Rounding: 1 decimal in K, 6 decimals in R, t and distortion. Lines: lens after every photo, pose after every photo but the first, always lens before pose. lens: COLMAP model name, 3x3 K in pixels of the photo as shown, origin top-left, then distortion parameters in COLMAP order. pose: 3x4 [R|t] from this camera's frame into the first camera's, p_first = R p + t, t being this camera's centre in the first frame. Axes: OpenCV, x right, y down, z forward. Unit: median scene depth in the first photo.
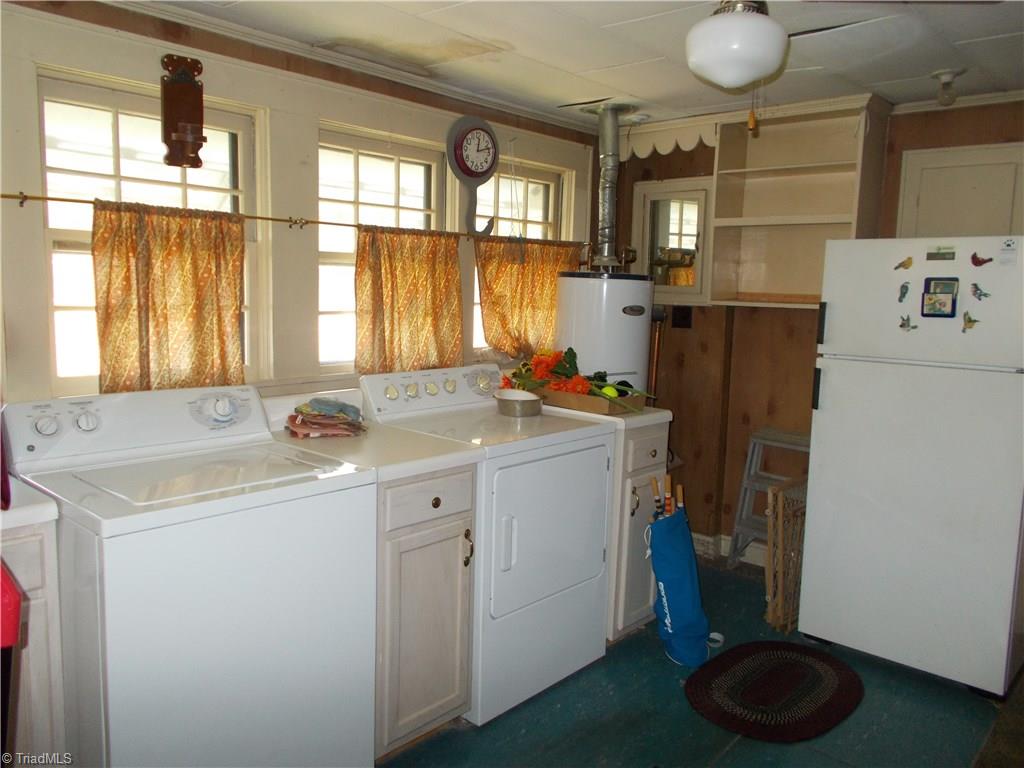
lens RADIAL K [[787.0, 0, 508.1], [0, 787.0, 380.2], [0, 0, 1]] dist [0.011672, 0.002520]
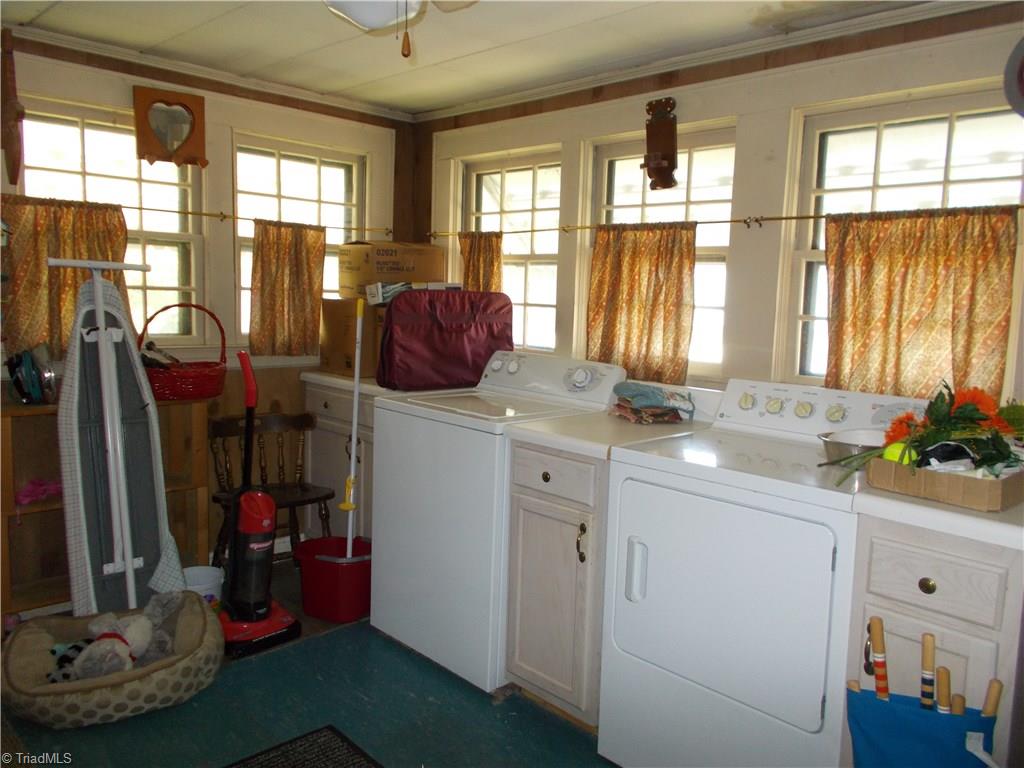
lens RADIAL K [[787.0, 0, 507.6], [0, 787.0, 385.7], [0, 0, 1]] dist [0.011672, 0.002520]
pose [[-0.058667, 0.110147, -0.992182, 0.857171], [-0.138805, 0.983340, 0.117373, -0.078942], [0.988580, 0.144606, -0.042401, 0.860168]]
